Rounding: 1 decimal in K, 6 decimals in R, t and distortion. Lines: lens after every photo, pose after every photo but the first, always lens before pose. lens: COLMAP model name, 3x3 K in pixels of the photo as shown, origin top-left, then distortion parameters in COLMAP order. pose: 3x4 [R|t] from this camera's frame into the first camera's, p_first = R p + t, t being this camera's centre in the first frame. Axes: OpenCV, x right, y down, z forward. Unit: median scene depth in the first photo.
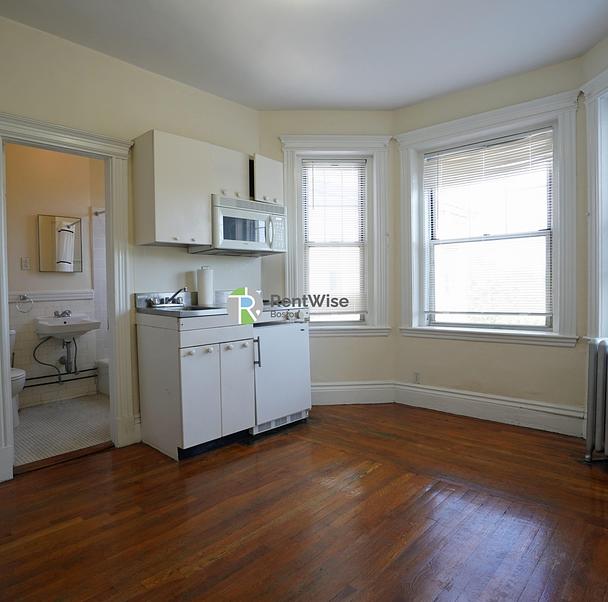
lens RADIAL K [[431.2, 0, 304.8], [0, 431.2, 301.2], [0, 0, 1]] dist [0.000019, 0.000490]
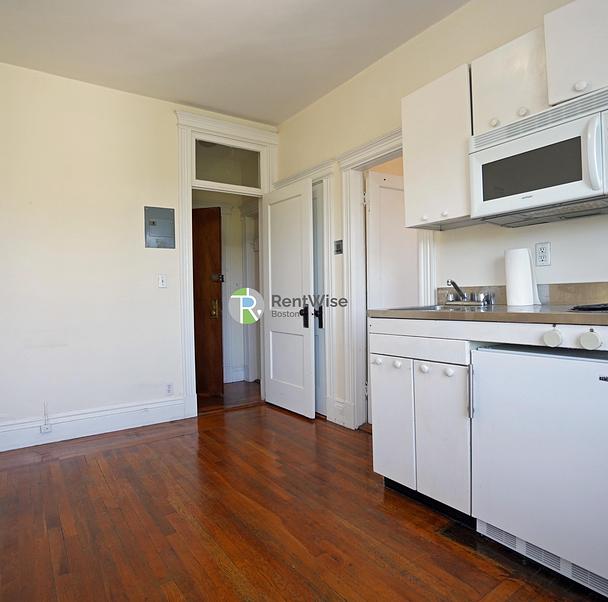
lens RADIAL K [[431.2, 0, 304.8], [0, 431.2, 301.1], [0, 0, 1]] dist [0.000019, 0.000490]
pose [[-0.234695, 0.036405, -0.971387, 0.532610], [0.005422, 0.999332, 0.036142, -0.026074], [0.972054, 0.003216, -0.234736, 0.985071]]
